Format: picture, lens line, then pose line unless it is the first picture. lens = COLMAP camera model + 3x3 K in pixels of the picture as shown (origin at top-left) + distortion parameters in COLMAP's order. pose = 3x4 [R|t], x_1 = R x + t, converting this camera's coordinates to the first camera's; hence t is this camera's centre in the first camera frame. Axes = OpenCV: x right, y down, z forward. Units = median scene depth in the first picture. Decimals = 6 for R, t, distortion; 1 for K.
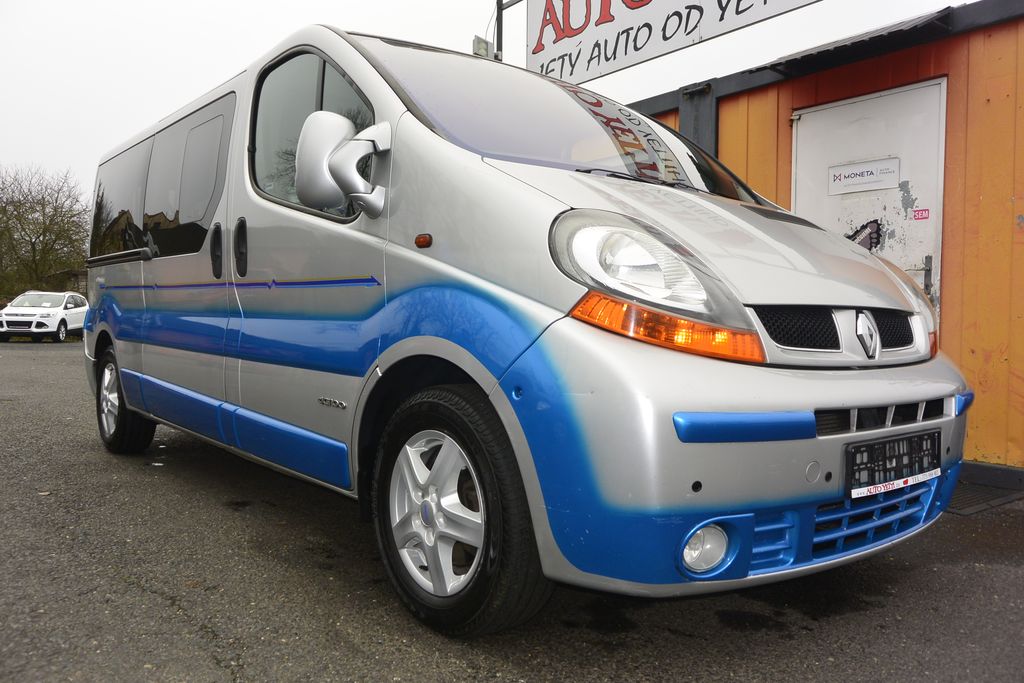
lens RADIAL K [[781.1, 0, 512.5], [0, 781.1, 346.0], [0, 0, 1]] dist [-0.014671, 0.033881]
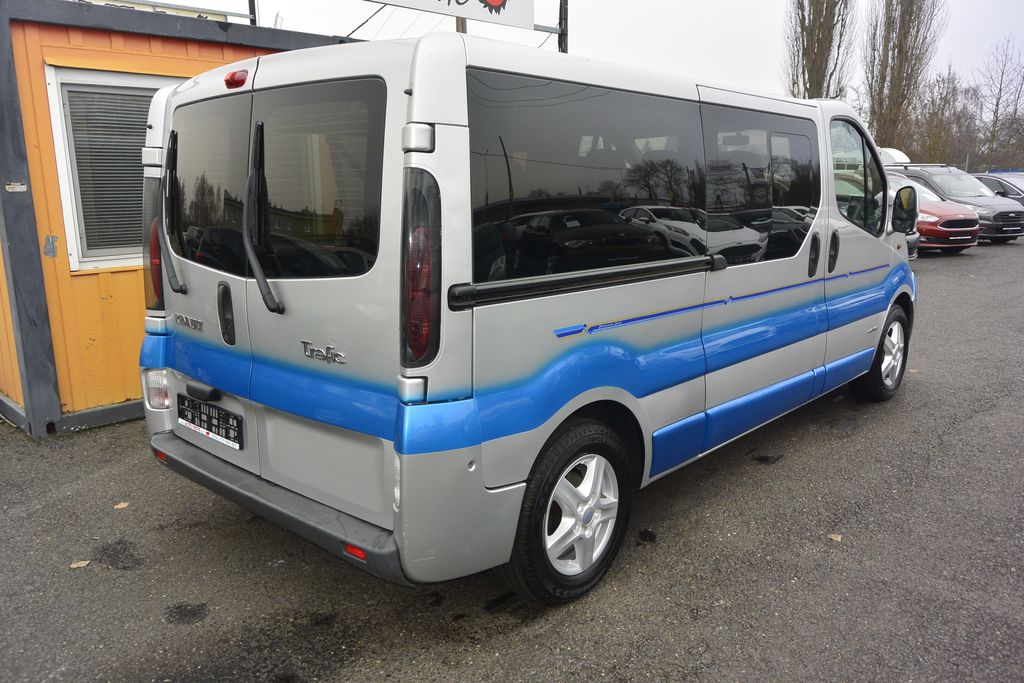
lens RADIAL K [[781.1, 0, 509.7], [0, 781.1, 333.5], [0, 0, 1]] dist [-0.014671, 0.033881]
pose [[-0.130009, -0.203593, 0.970385, -1.368174], [0.041508, 0.976716, 0.210482, -0.249162], [-0.990644, 0.067643, -0.118532, 1.450965]]
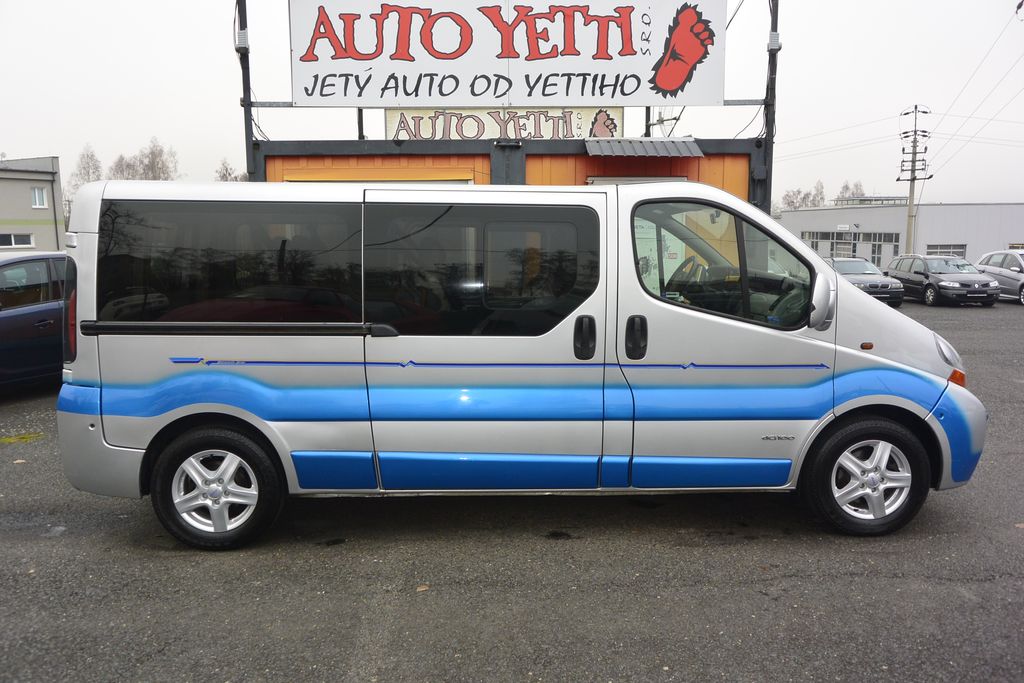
lens RADIAL K [[781.1, 0, 511.1], [0, 781.1, 340.8], [0, 0, 1]] dist [-0.014671, 0.033881]
pose [[0.598348, -0.113880, 0.793102, -1.272864], [0.036511, 0.992695, 0.114994, -0.235181], [-0.800404, -0.039850, 0.598135, 0.318140]]
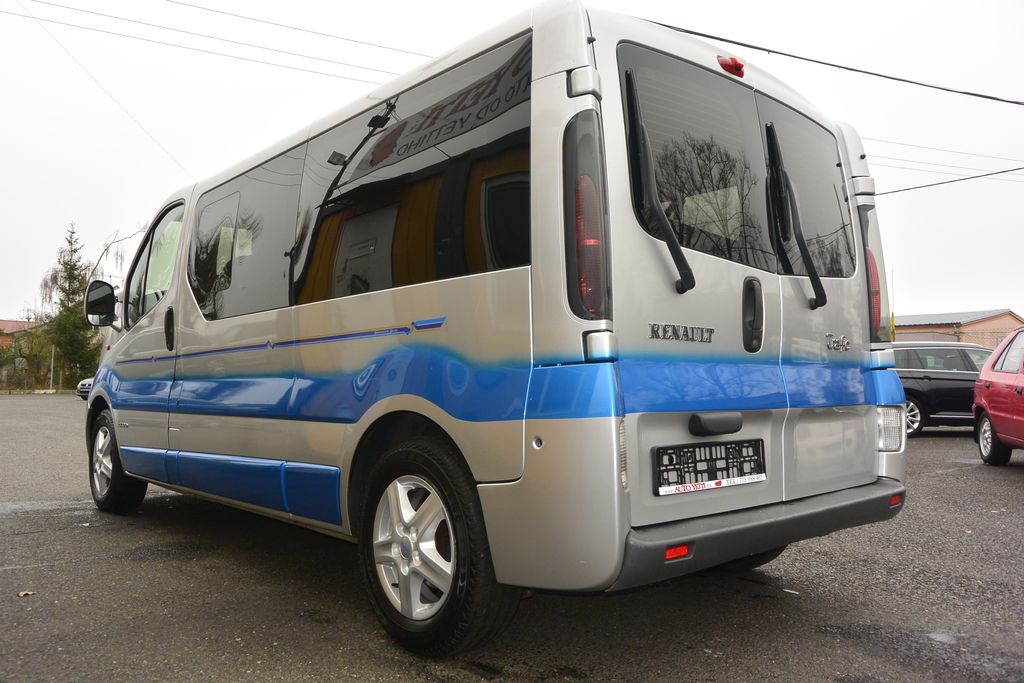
lens RADIAL K [[781.1, 0, 502.5], [0, 781.1, 343.6], [0, 0, 1]] dist [-0.014671, 0.033881]
pose [[-0.999679, -0.019143, -0.016593, -0.366356], [-0.018840, 0.999656, -0.018228, -0.078495], [0.016936, -0.017910, -0.999696, 2.278550]]
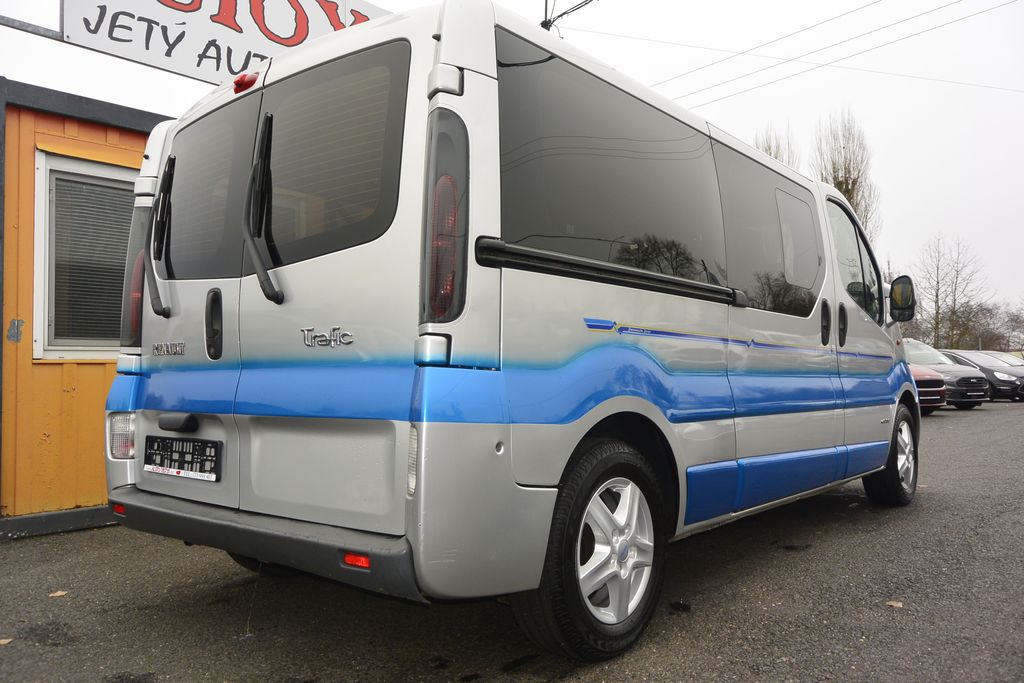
lens RADIAL K [[781.1, 0, 510.4], [0, 781.1, 337.9], [0, 0, 1]] dist [-0.014671, 0.033881]
pose [[-0.173004, 0.034568, 0.984314, -1.308339], [0.041585, 0.998749, -0.027766, -0.075882], [-0.984043, 0.036129, -0.174225, 1.497382]]
